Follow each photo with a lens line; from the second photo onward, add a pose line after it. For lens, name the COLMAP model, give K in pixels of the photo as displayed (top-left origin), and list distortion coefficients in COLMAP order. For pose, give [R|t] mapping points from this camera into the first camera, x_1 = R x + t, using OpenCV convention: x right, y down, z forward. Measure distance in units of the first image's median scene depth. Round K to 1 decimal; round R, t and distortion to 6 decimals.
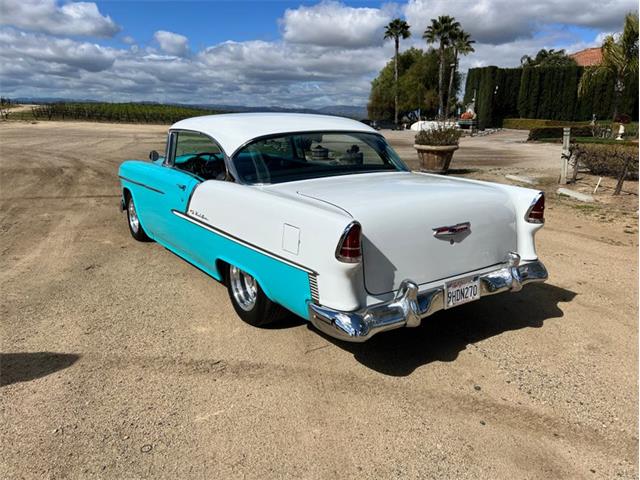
lens RADIAL K [[479.2, 0, 316.7], [0, 479.2, 239.3], [0, 0, 1]] dist [0.045706, -0.043102]
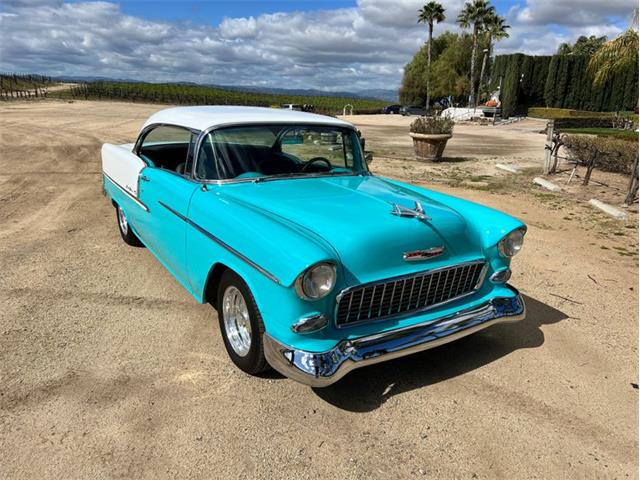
lens RADIAL K [[479.2, 0, 325.6], [0, 479.2, 244.8], [0, 0, 1]] dist [0.045706, -0.043102]
pose [[0.998210, 0.034504, -0.048839, 0.020244], [-0.032416, 0.998552, 0.042923, 0.002009], [0.050250, -0.041263, 0.997884, -0.015913]]
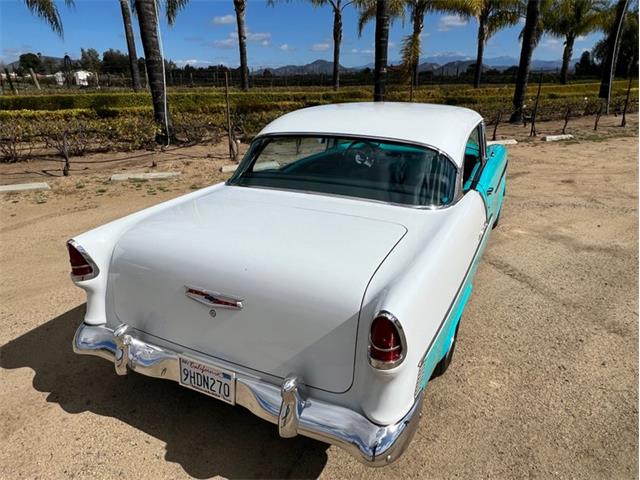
lens RADIAL K [[432.8, 0, 319.4], [0, 432.8, 245.4], [0, 0, 1]] dist [-0.005308, 0.001266]
pose [[-0.450431, -0.341970, 0.824723, -0.057239], [0.211556, 0.856549, 0.470710, -0.032831], [-0.867384, 0.386498, -0.313471, 0.106302]]
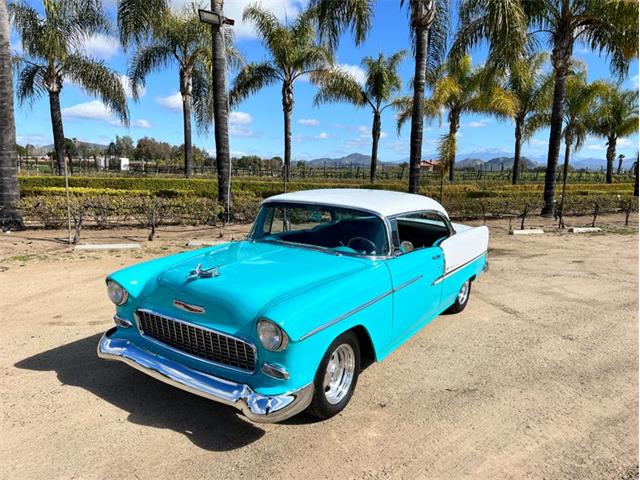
lens RADIAL K [[478.5, 0, 321.4], [0, 478.5, 243.5], [0, 0, 1]] dist [0.050052, -0.050243]
pose [[-0.388004, -0.171475, 0.905565, -0.096703], [0.192542, 0.945780, 0.261588, -0.039514], [-0.901321, 0.275856, -0.333951, 0.129304]]
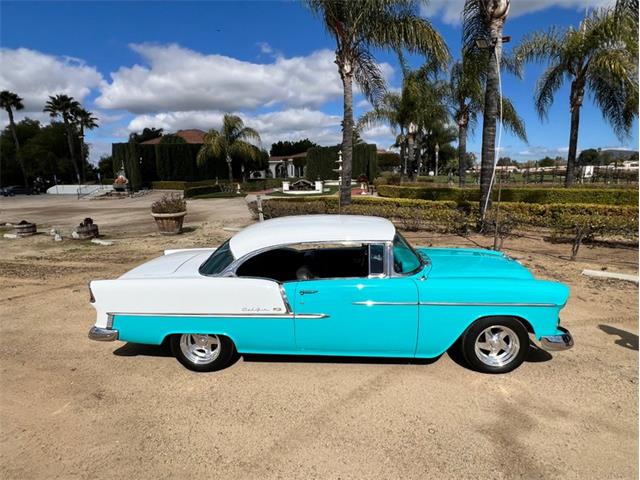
lens RADIAL K [[376.1, 0, 321.8], [0, 376.1, 243.2], [0, 0, 1]] dist [-0.006532, 0.002457]
pose [[0.647706, -0.171221, 0.742401, -0.062027], [0.220566, 0.974834, 0.032395, -0.014949], [-0.729265, 0.142766, 0.669172, 0.011751]]
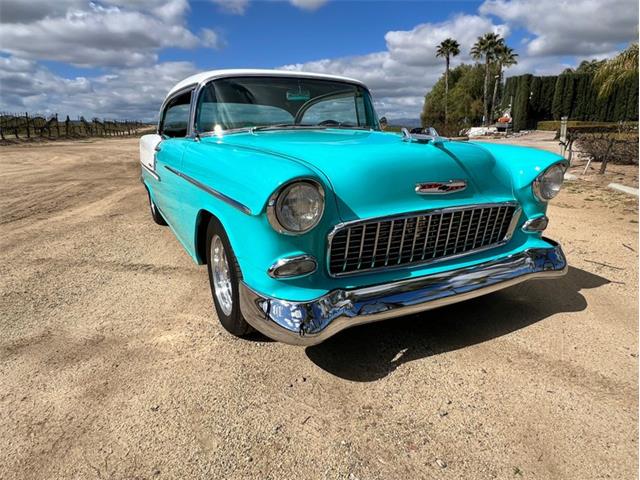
lens RADIAL K [[398.8, 0, 319.0], [0, 398.8, 249.2], [0, 0, 1]] dist [-0.008004, 0.004365]
pose [[0.987961, 0.018842, -0.153550, 0.023280], [-0.012491, 0.999030, 0.042217, 0.008923], [0.154196, -0.039791, 0.987239, 0.000361]]
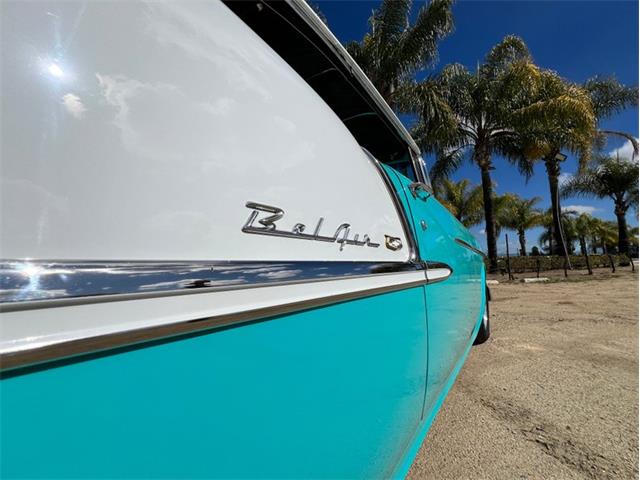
lens RADIAL K [[256.6, 0, 319.9], [0, 256.6, 240.8], [0, 0, 1]] dist [-0.004443, 0.001166]
pose [[-0.279116, 0.079827, 0.956934, -0.025502], [0.247188, 0.968928, -0.008728, -0.003073], [-0.927897, 0.234106, -0.290175, 0.071844]]
